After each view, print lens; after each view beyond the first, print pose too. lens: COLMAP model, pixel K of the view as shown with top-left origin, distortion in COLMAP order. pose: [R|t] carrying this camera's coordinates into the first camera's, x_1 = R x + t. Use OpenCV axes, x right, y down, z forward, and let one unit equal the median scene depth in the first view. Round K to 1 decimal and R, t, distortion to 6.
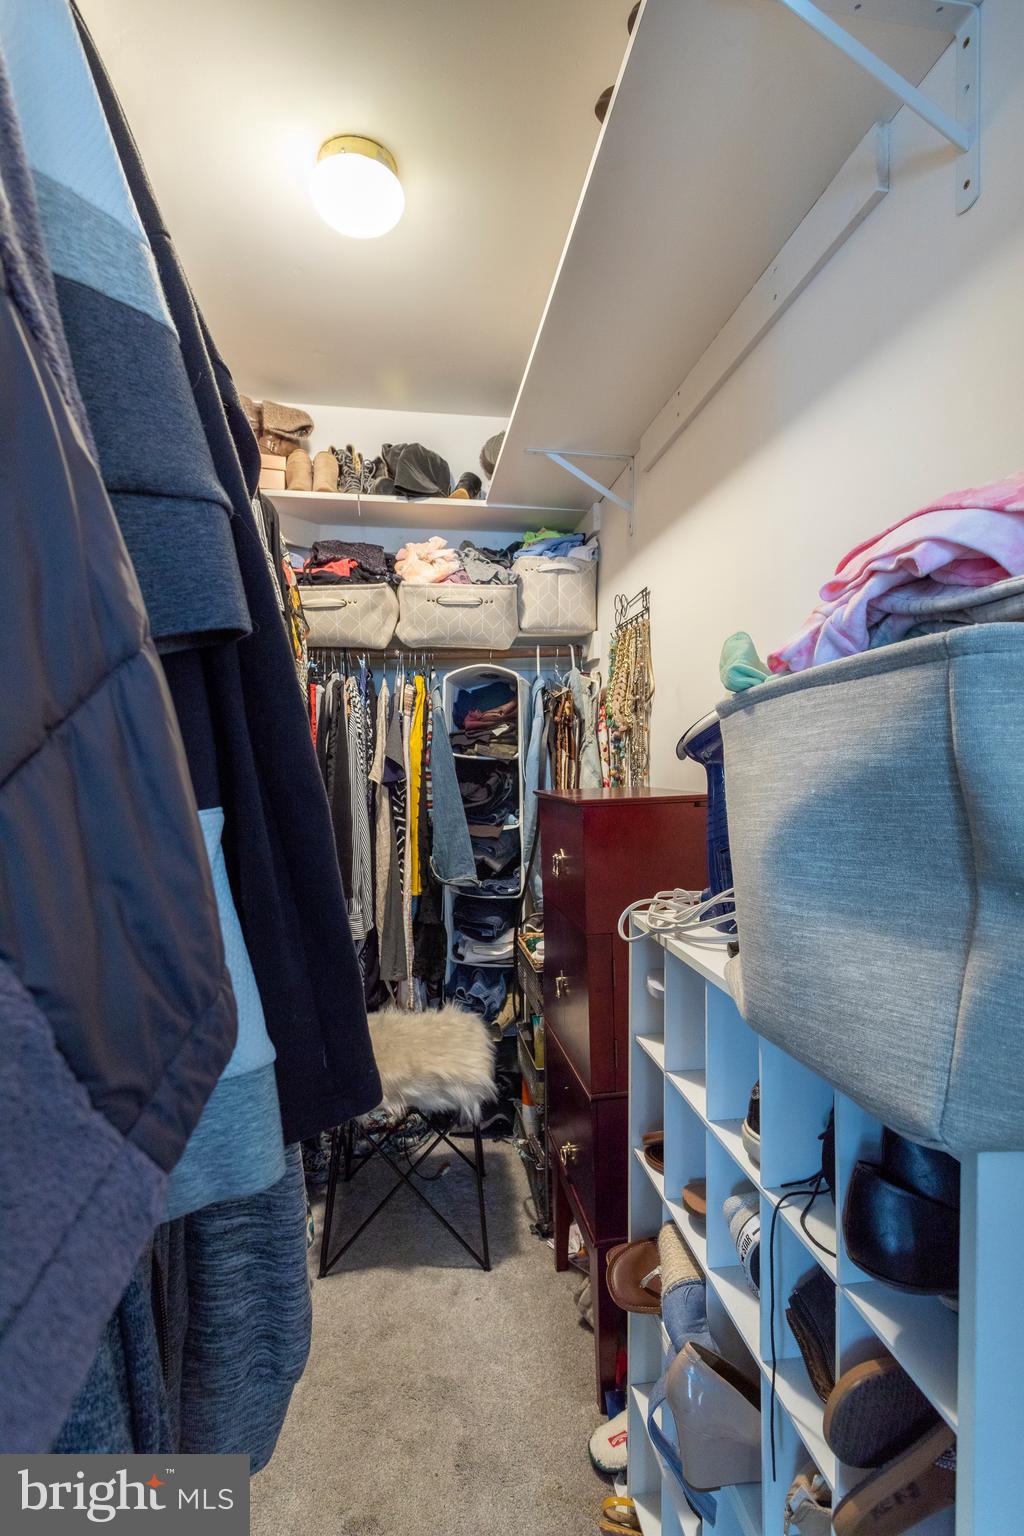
lens RADIAL K [[746.5, 0, 512.4], [0, 746.5, 763.0], [0, 0, 1]] dist [0.001972, -0.000601]
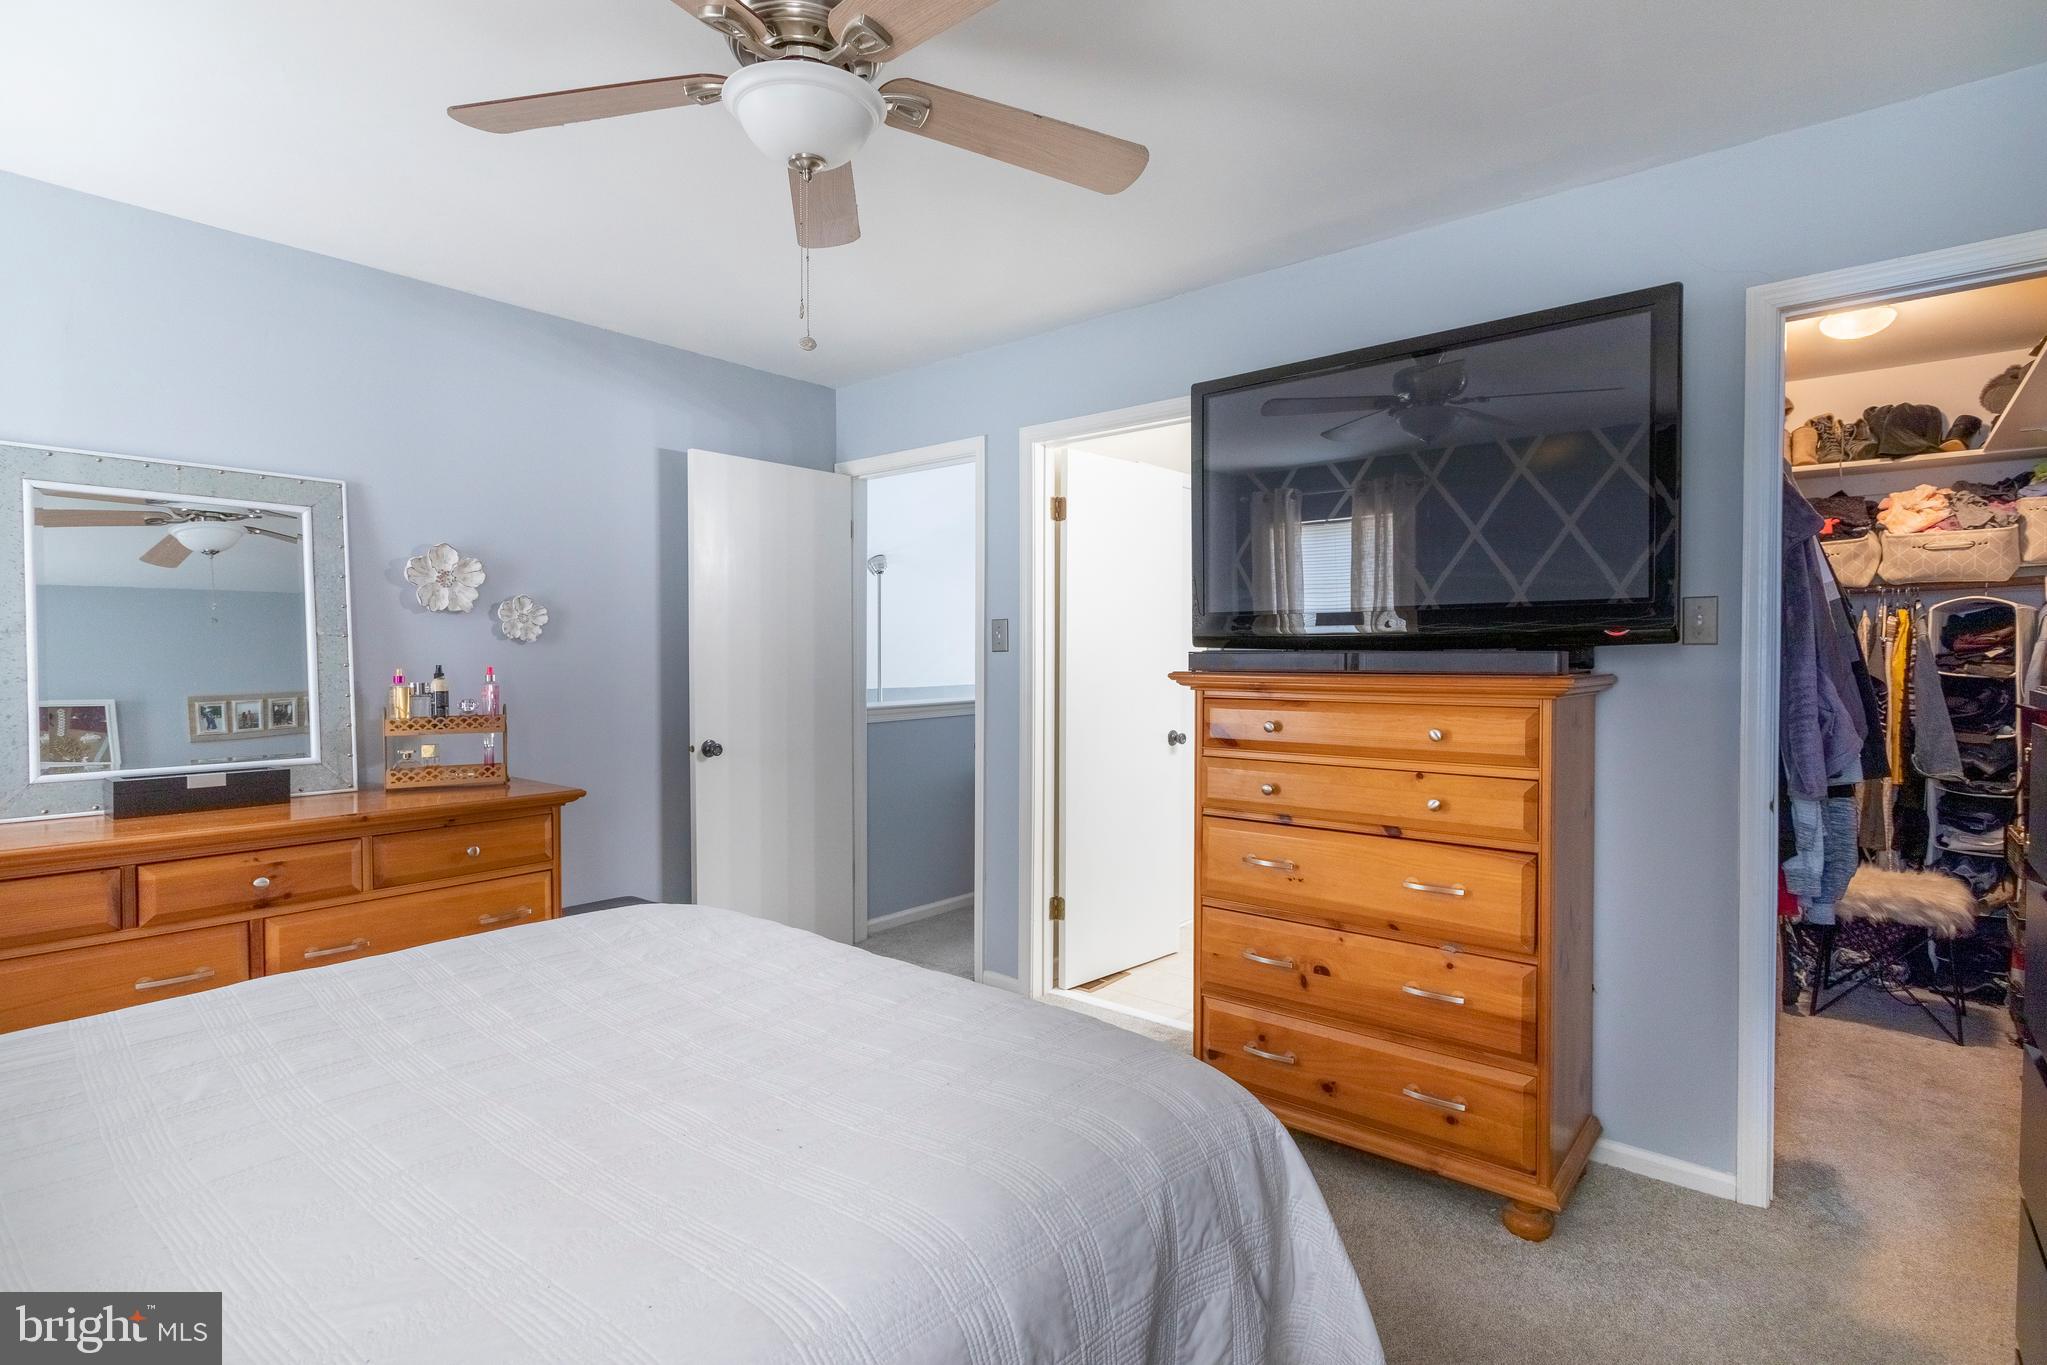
lens RADIAL K [[994.8, 0, 1025.4], [0, 994.8, 677.6], [0, 0, 1]] dist [0.001972, -0.000601]
pose [[0.666632, 0.013466, -0.745265, 0.133693], [-0.009216, 0.999909, 0.009823, -0.006098], [0.745330, 0.000320, 0.666696, -1.153109]]
